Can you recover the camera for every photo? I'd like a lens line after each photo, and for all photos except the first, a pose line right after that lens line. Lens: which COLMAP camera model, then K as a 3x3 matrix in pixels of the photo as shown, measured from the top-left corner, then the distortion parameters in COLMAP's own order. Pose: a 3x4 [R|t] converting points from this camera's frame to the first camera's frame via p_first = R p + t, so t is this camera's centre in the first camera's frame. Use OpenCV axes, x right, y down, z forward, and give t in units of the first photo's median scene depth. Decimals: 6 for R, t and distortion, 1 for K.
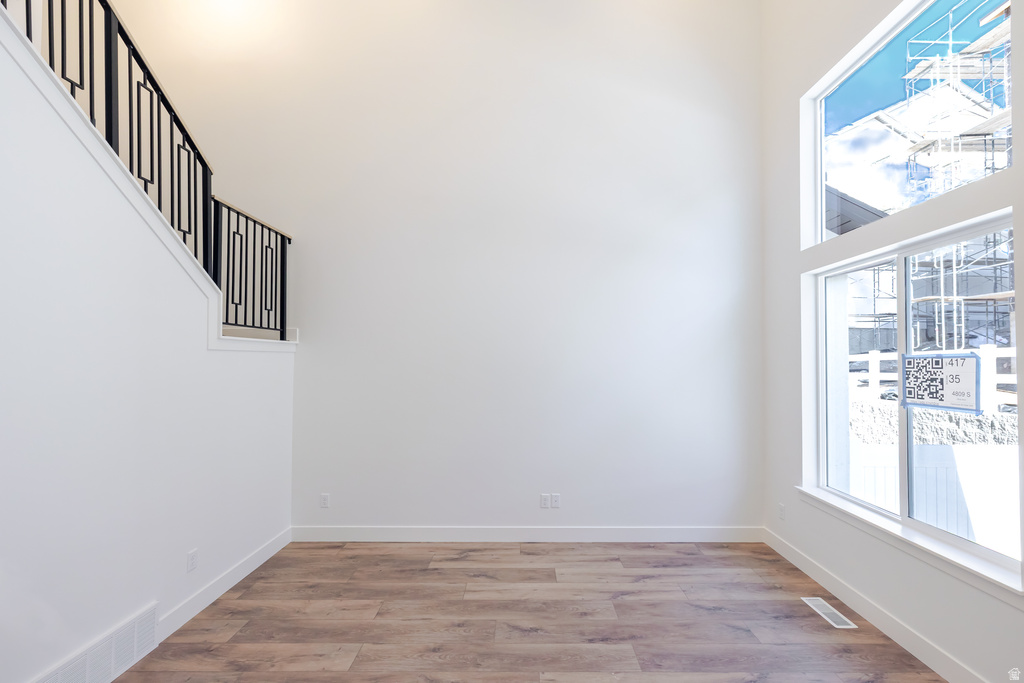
lens RADIAL K [[443.8, 0, 515.2], [0, 443.8, 349.9], [0, 0, 1]] dist [0.000415, 0.000014]
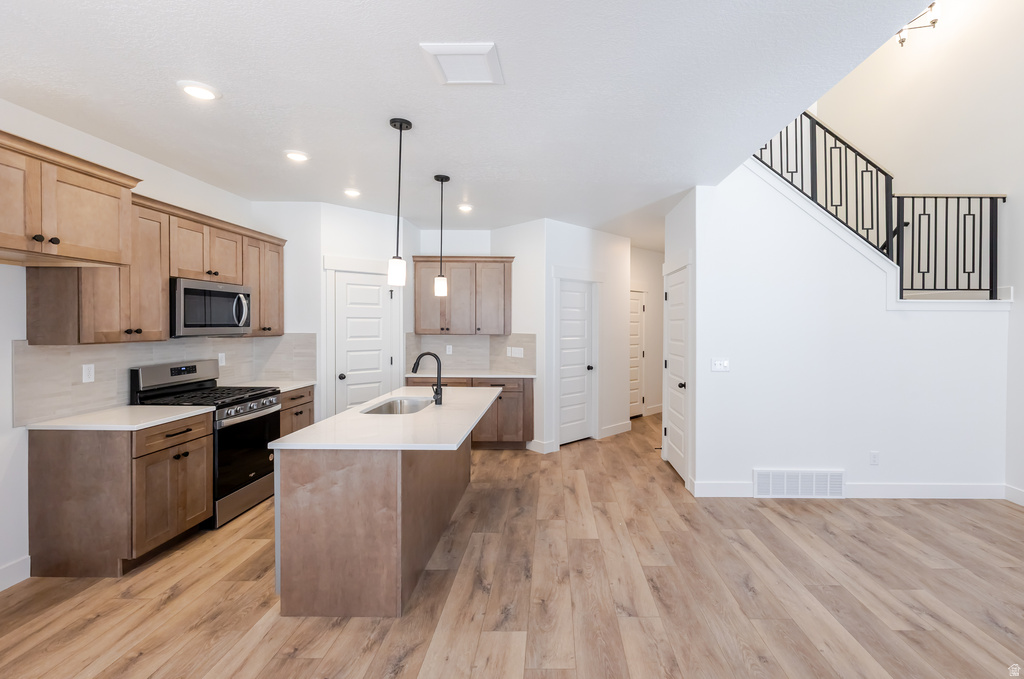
lens RADIAL K [[452.5, 0, 553.2], [0, 452.5, 329.5], [0, 0, 1]] dist [0.000465, 0.000088]
pose [[0.002567, 0.009983, -0.999947, 0.616618], [0.014245, 0.999848, 0.010018, 0.026573], [0.999895, -0.014270, 0.002424, -0.026020]]
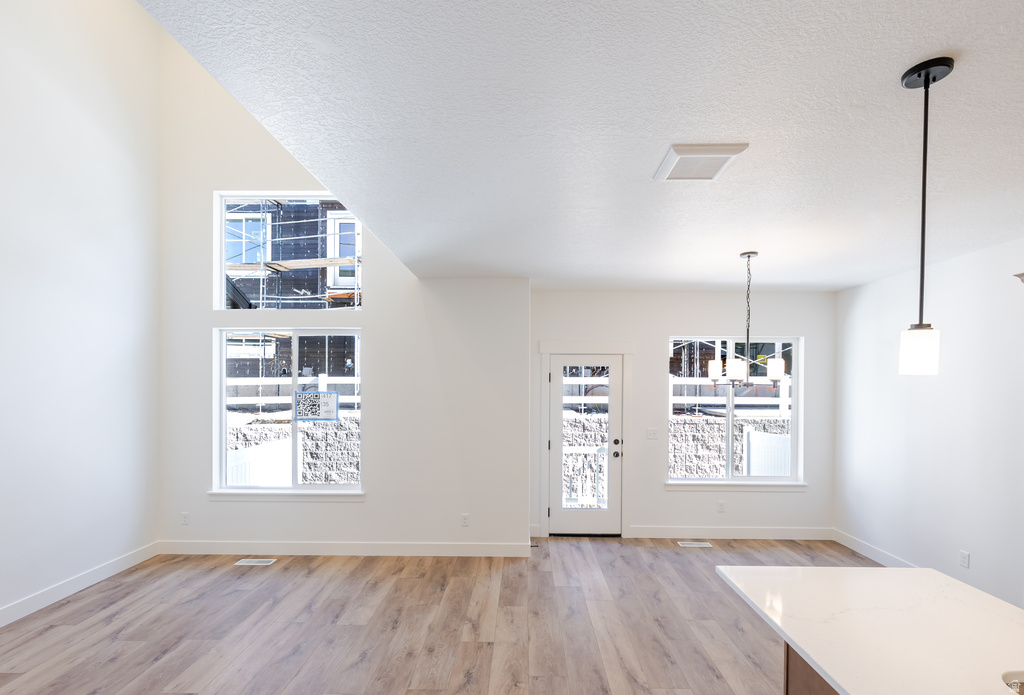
lens RADIAL K [[462.8, 0, 514.1], [0, 462.8, 386.2], [0, 0, 1]] dist [0.000247, 0.000036]
pose [[0.020266, -0.005960, 0.999777, -0.826970], [-0.025979, 0.999641, 0.006486, -0.039096], [-0.999457, -0.026104, 0.020104, 0.103633]]
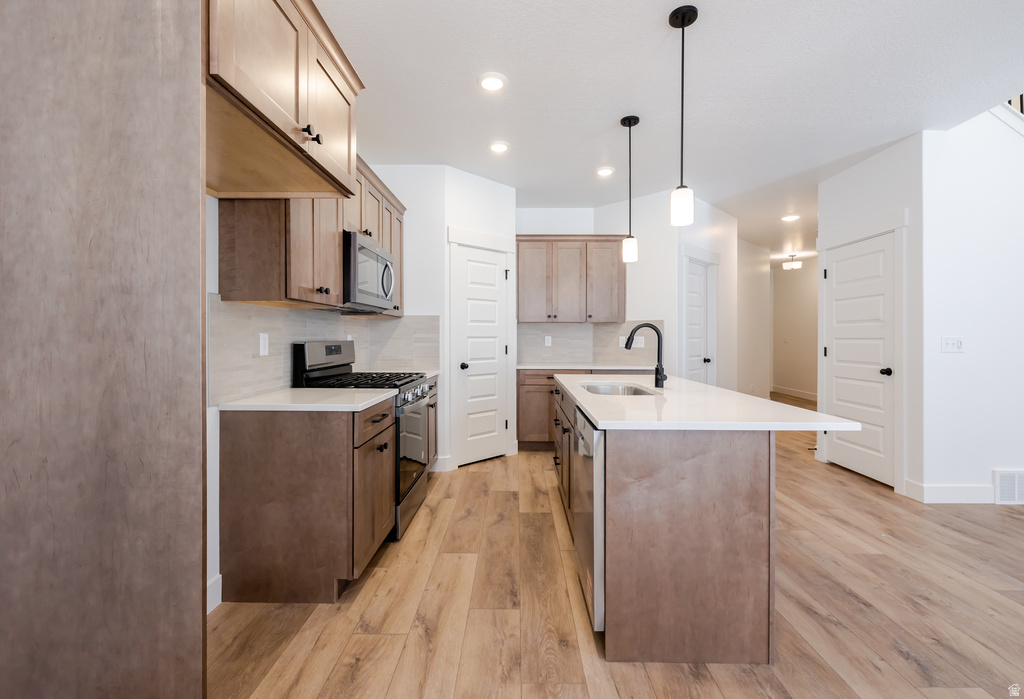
lens RADIAL K [[448.7, 0, 512.7], [0, 448.7, 339.7], [0, 0, 1]] dist [0.000429, -0.000164]
pose [[-0.012280, 0.003699, -0.999918, 0.403405], [0.018178, 0.999829, 0.003475, 0.114706], [0.999759, -0.018134, -0.012345, -0.596481]]
